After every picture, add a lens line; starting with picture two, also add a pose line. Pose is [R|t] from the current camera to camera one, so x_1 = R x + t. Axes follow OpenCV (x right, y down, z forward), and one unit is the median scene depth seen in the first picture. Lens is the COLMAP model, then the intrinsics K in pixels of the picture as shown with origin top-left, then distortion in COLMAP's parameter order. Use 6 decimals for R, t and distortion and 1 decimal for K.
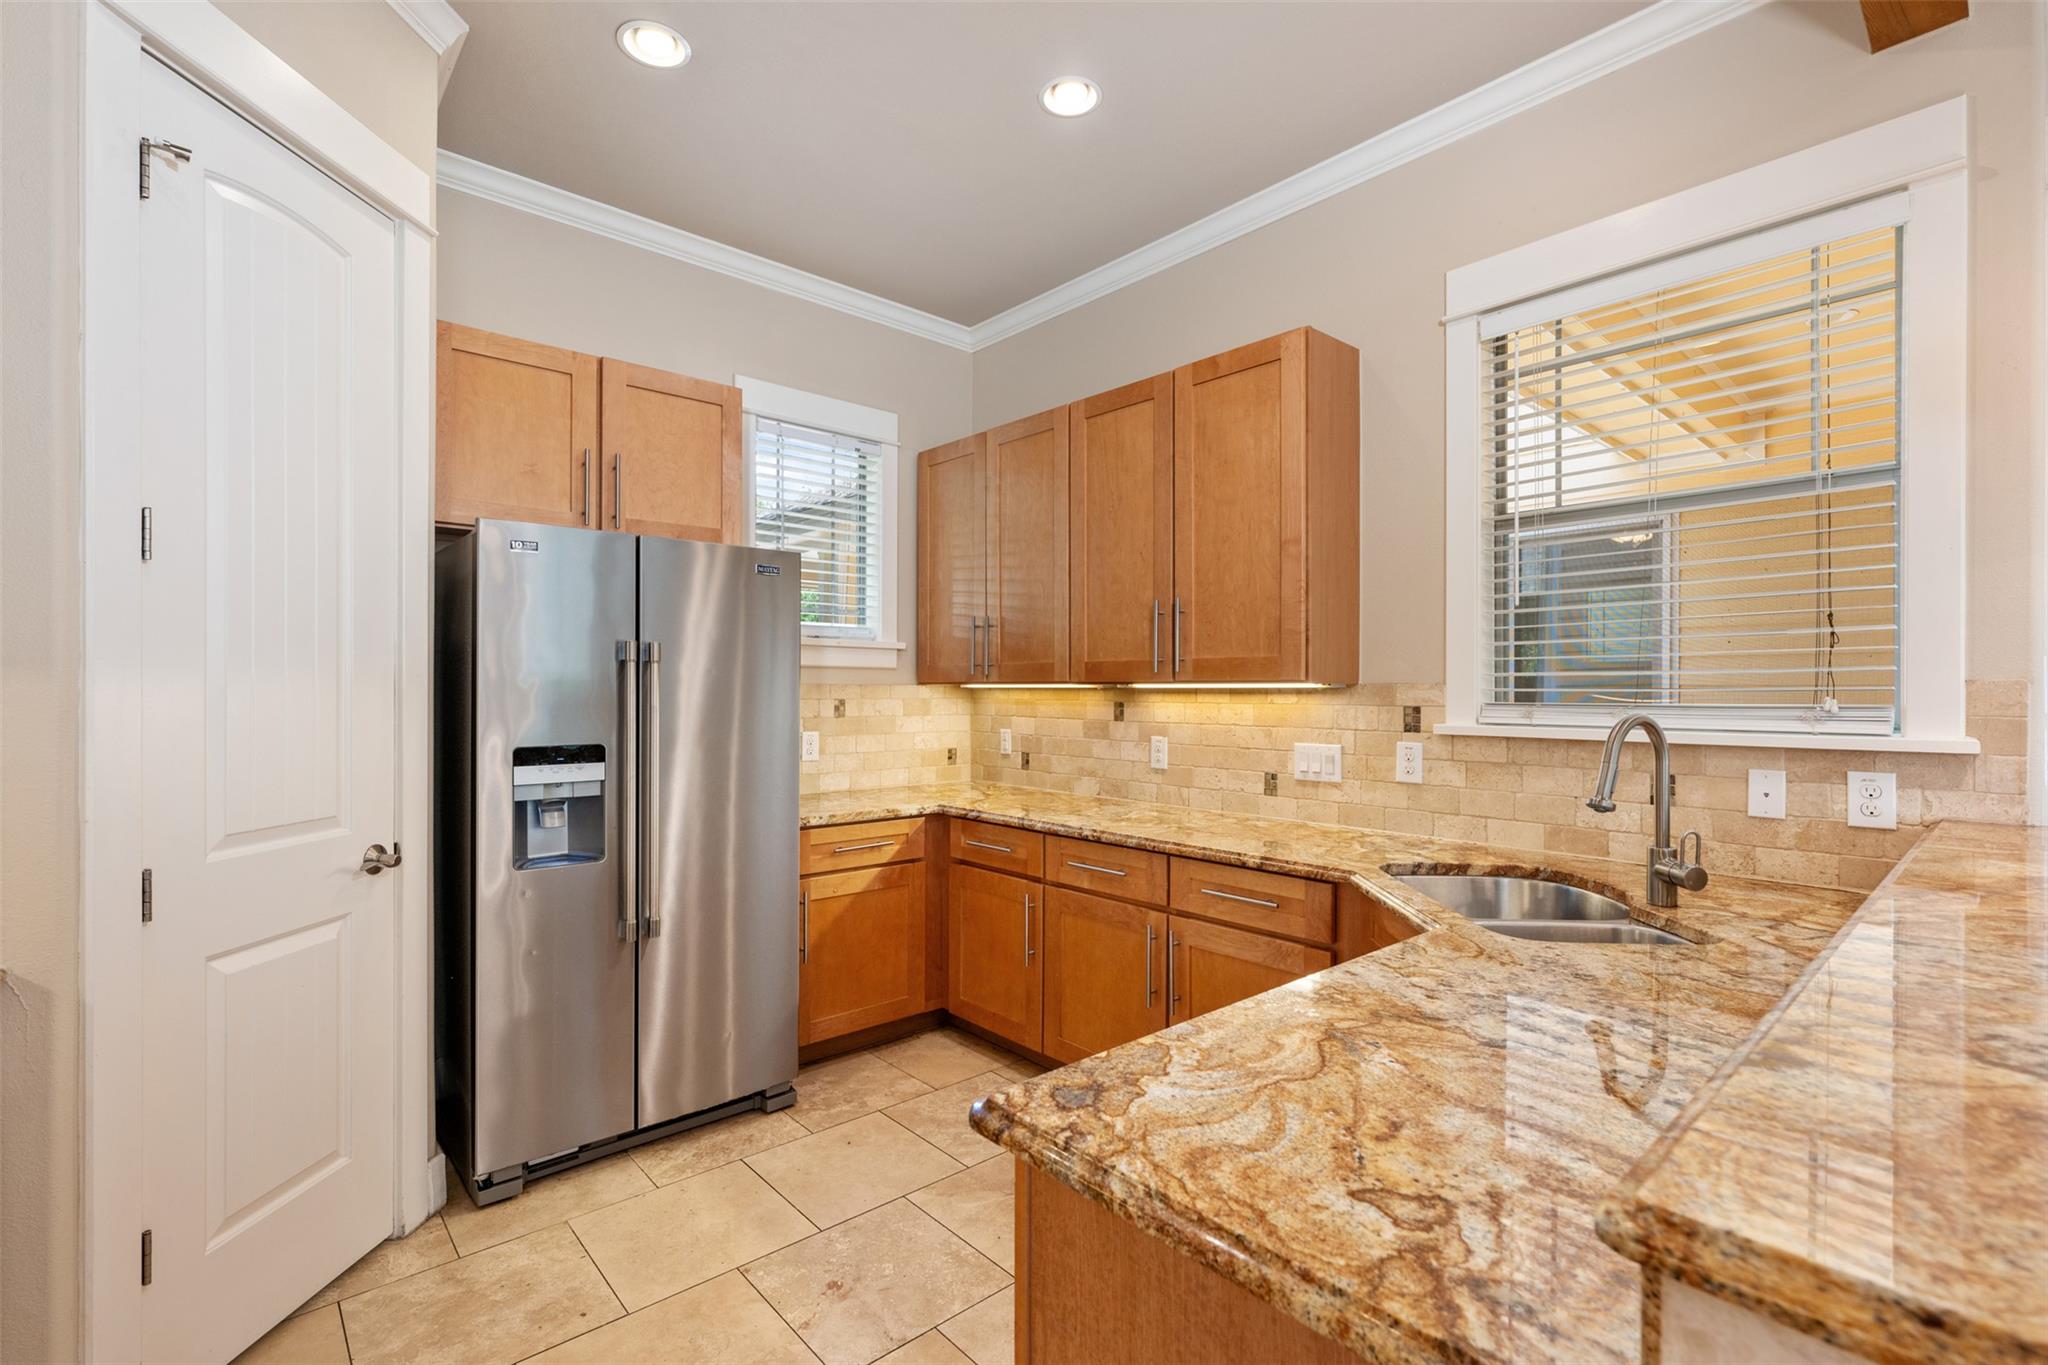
lens RADIAL K [[928.4, 0, 1024.0], [0, 928.4, 682.5], [0, 0, 1]] dist [0.002306, 0.000414]
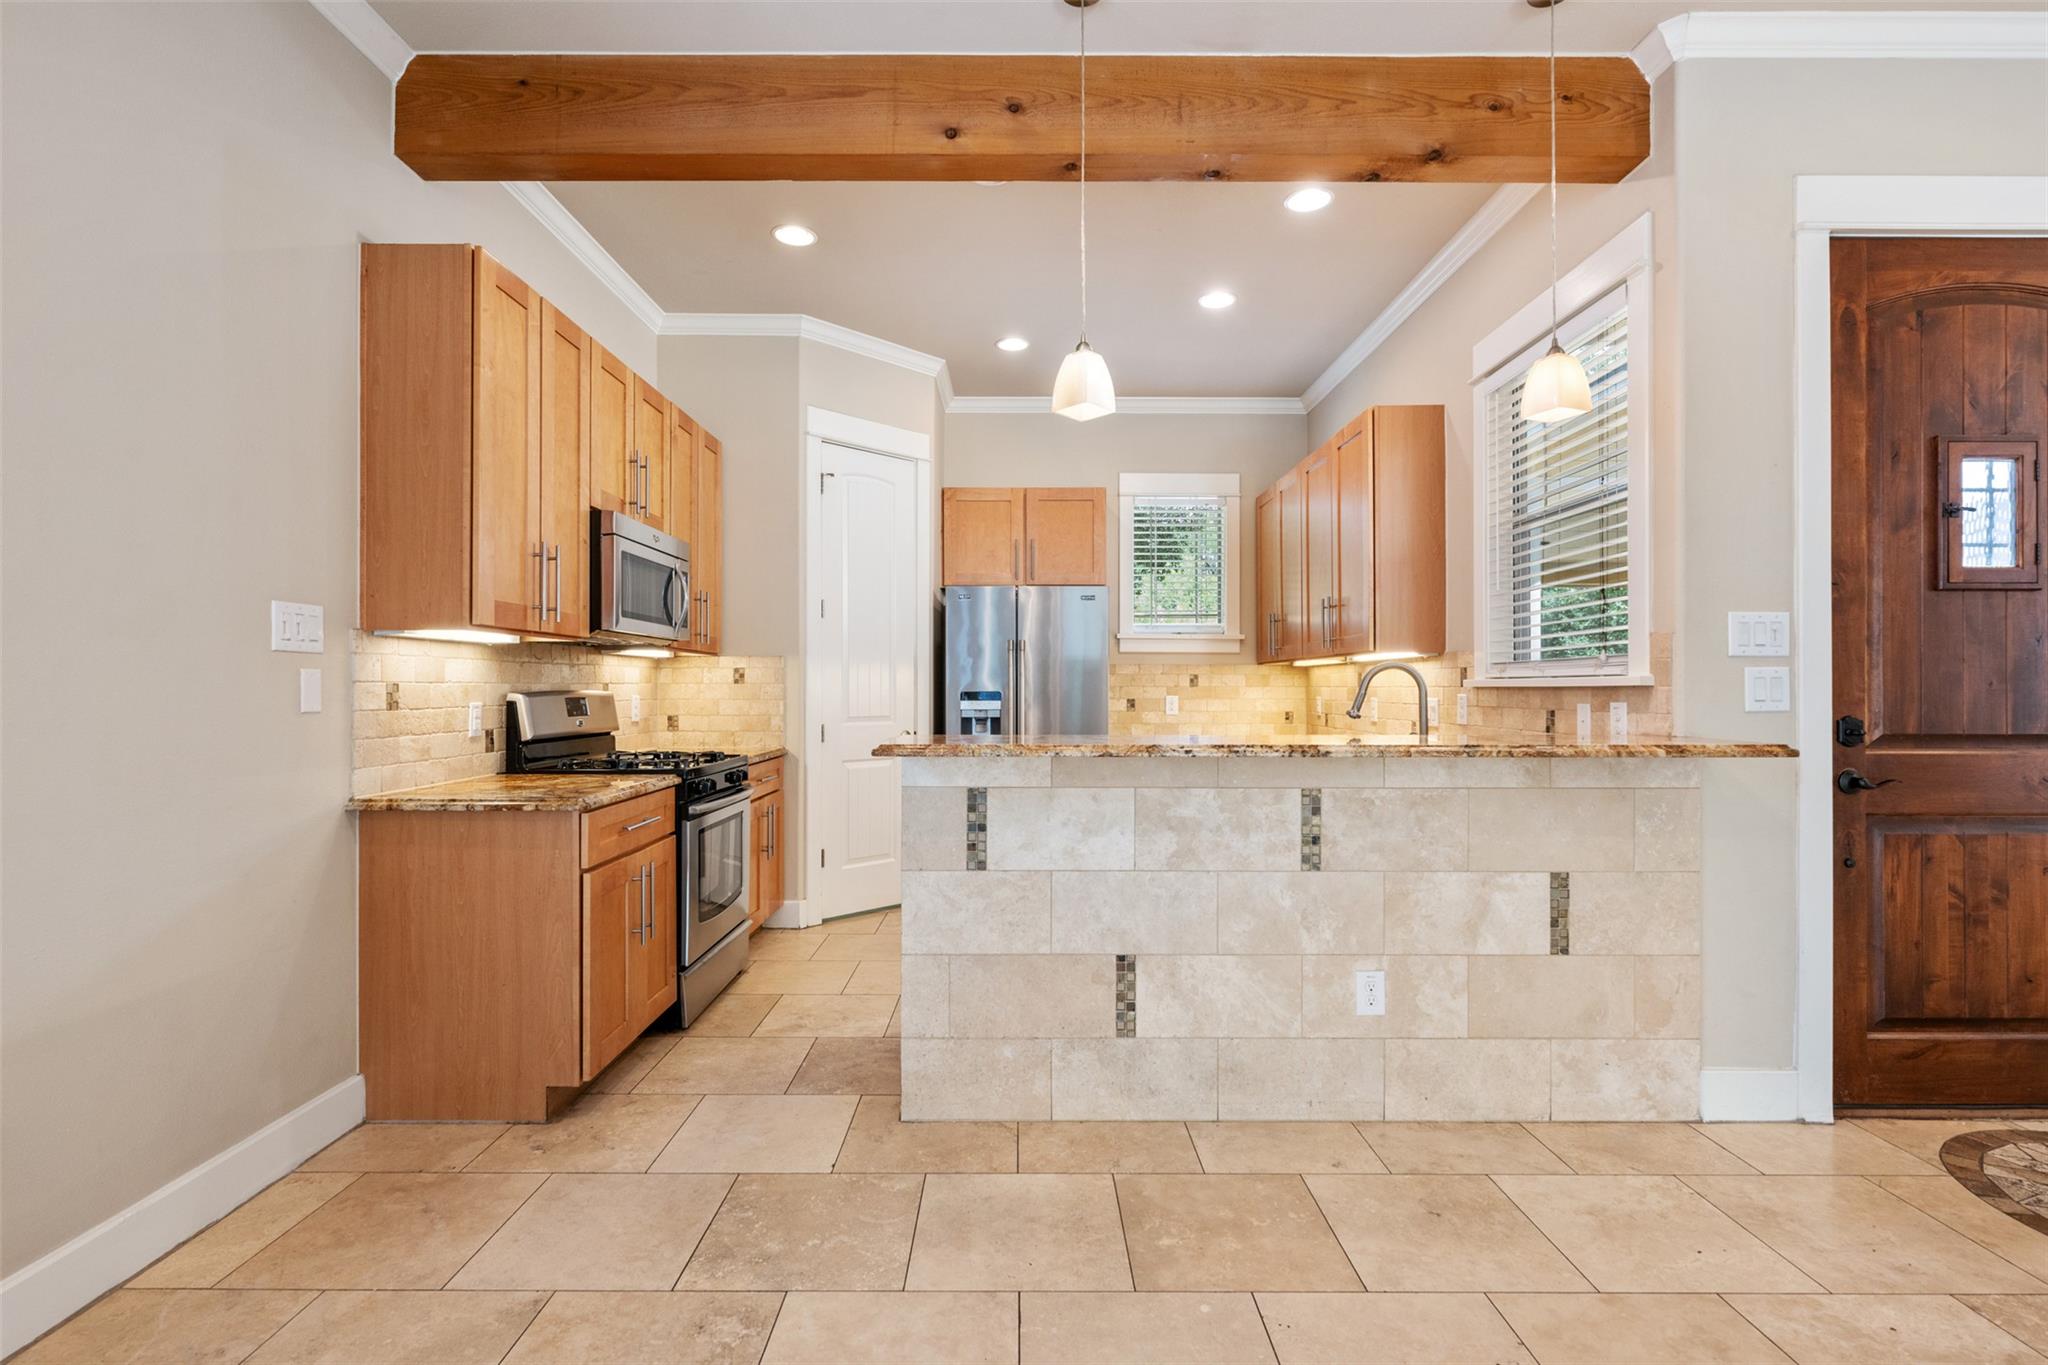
lens RADIAL K [[951.4, 0, 1024.0], [0, 951.4, 682.5], [0, 0, 1]] dist [-0.000775, 0.000088]
pose [[0.755436, -0.005963, -0.655195, 0.841162], [0.004253, 0.999982, -0.004197, 0.050756], [0.655209, 0.000384, 0.755448, -0.469089]]
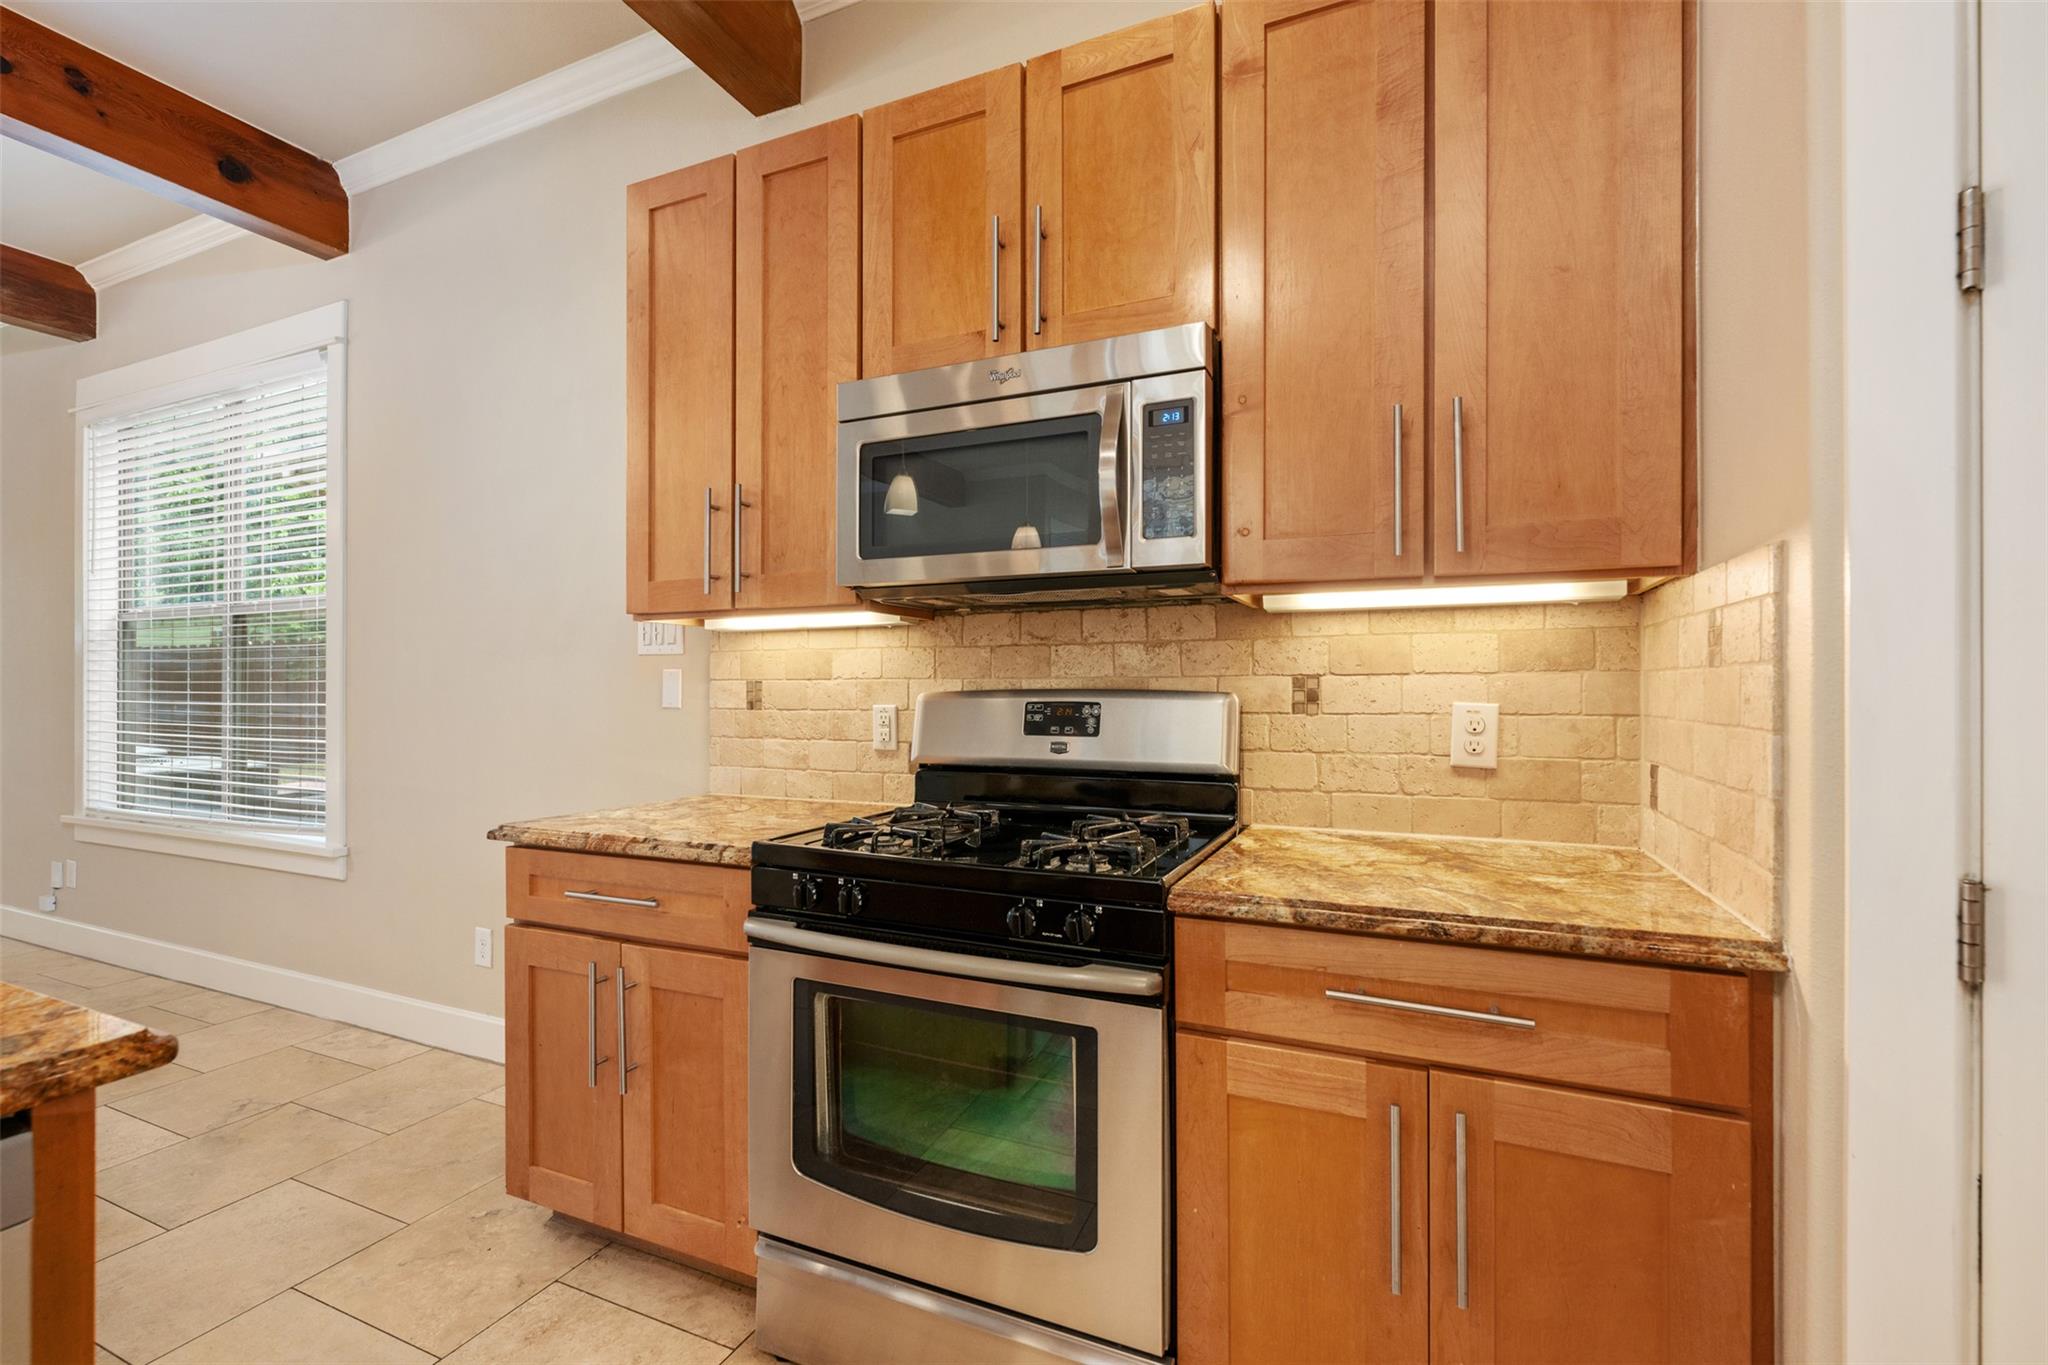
lens RADIAL K [[890.1, 0, 1023.2], [0, 890.1, 688.5], [0, 0, 1]] dist [-0.000022, 0.000450]
pose [[-0.908421, -0.001347, -0.418054, -0.143869], [-0.000079, 0.999995, -0.003050, 0.054492], [0.418056, -0.002737, -0.908417, 0.706857]]
